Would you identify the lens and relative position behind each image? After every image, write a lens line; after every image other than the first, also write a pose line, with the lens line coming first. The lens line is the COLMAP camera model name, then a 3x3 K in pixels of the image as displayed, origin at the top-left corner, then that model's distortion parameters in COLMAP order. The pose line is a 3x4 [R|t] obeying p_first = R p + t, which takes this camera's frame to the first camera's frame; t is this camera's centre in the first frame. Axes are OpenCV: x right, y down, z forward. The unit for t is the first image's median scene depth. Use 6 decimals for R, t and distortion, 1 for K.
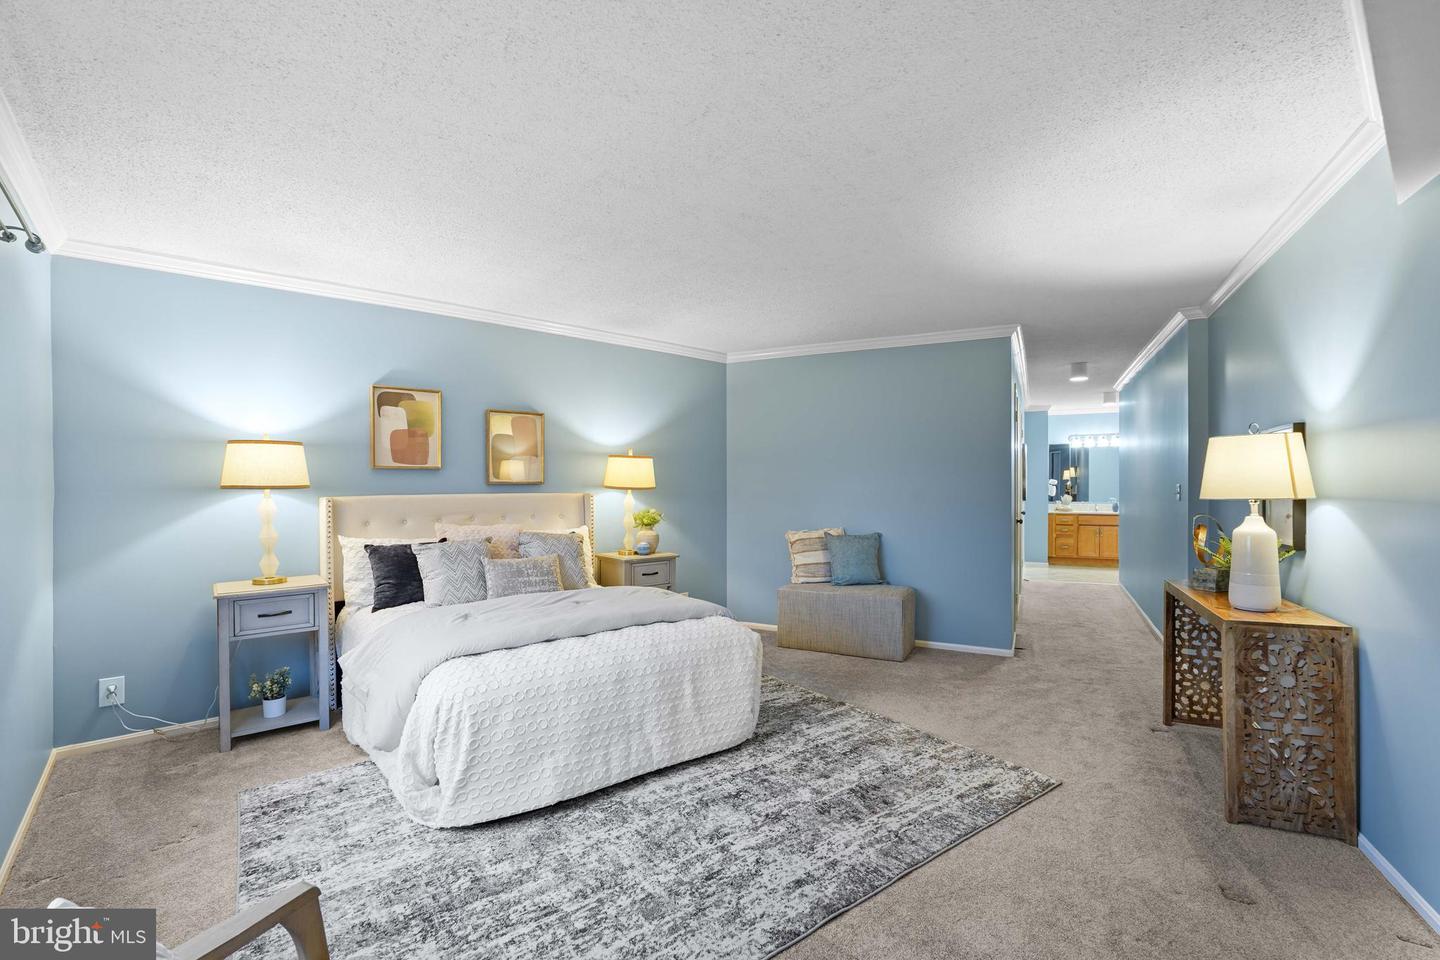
lens RADIAL K [[639.9, 0, 716.5], [0, 639.9, 486.0], [0, 0, 1]] dist [-0.009910, 0.005605]
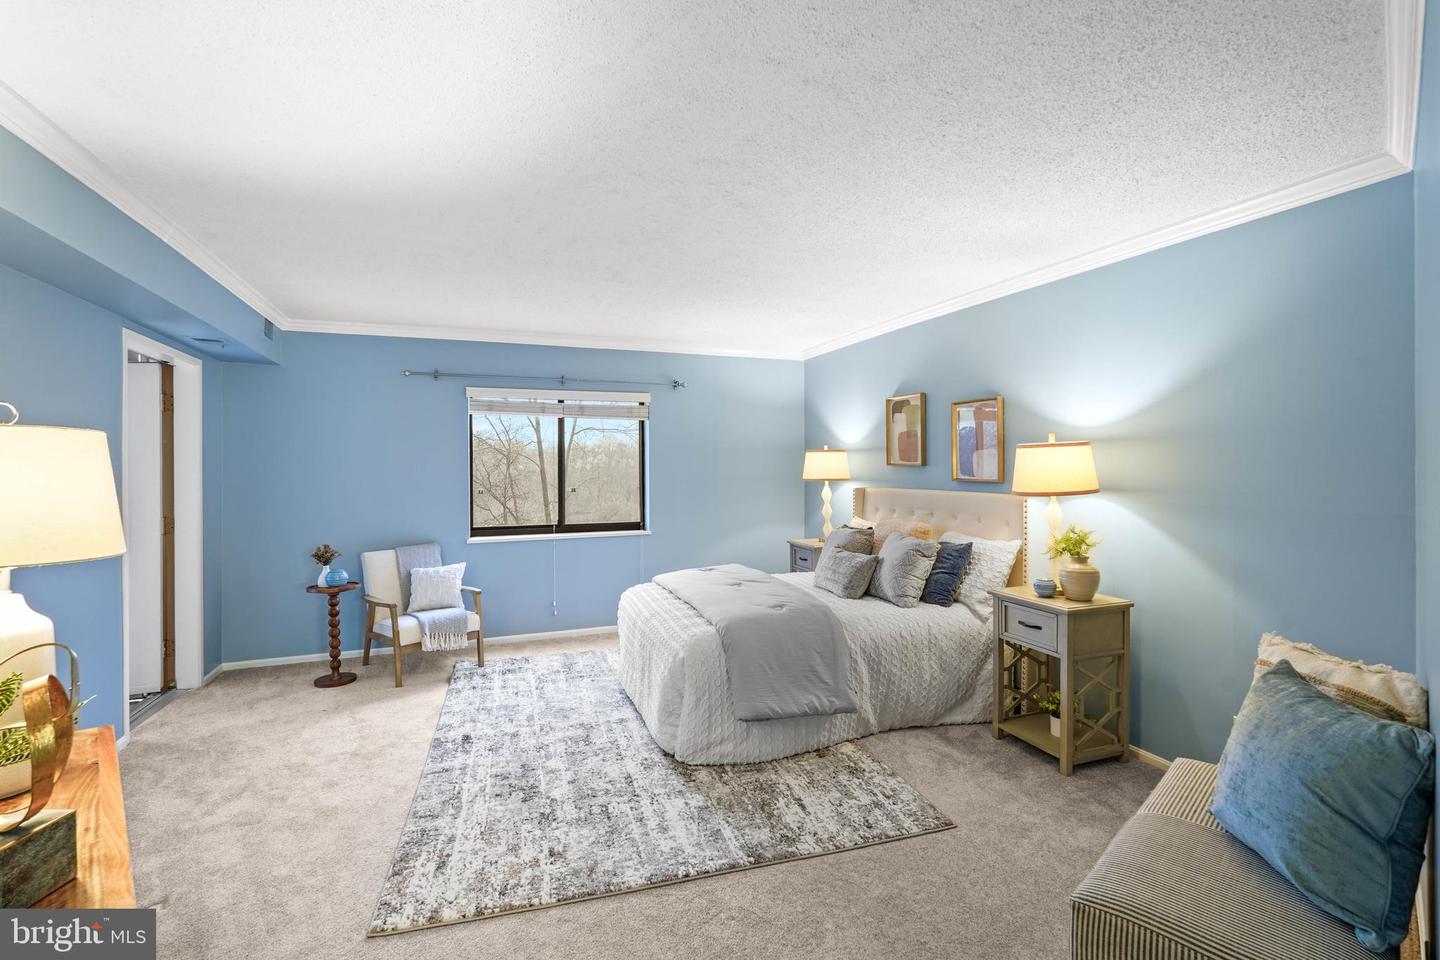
lens RADIAL K [[639.9, 0, 717.0], [0, 639.9, 477.1], [0, 0, 1]] dist [-0.009910, 0.005605]
pose [[-0.336392, 0.019566, -0.941519, 0.901083], [-0.000042, 0.999784, 0.020792, -0.039556], [0.941722, 0.007034, -0.336319, 1.355637]]
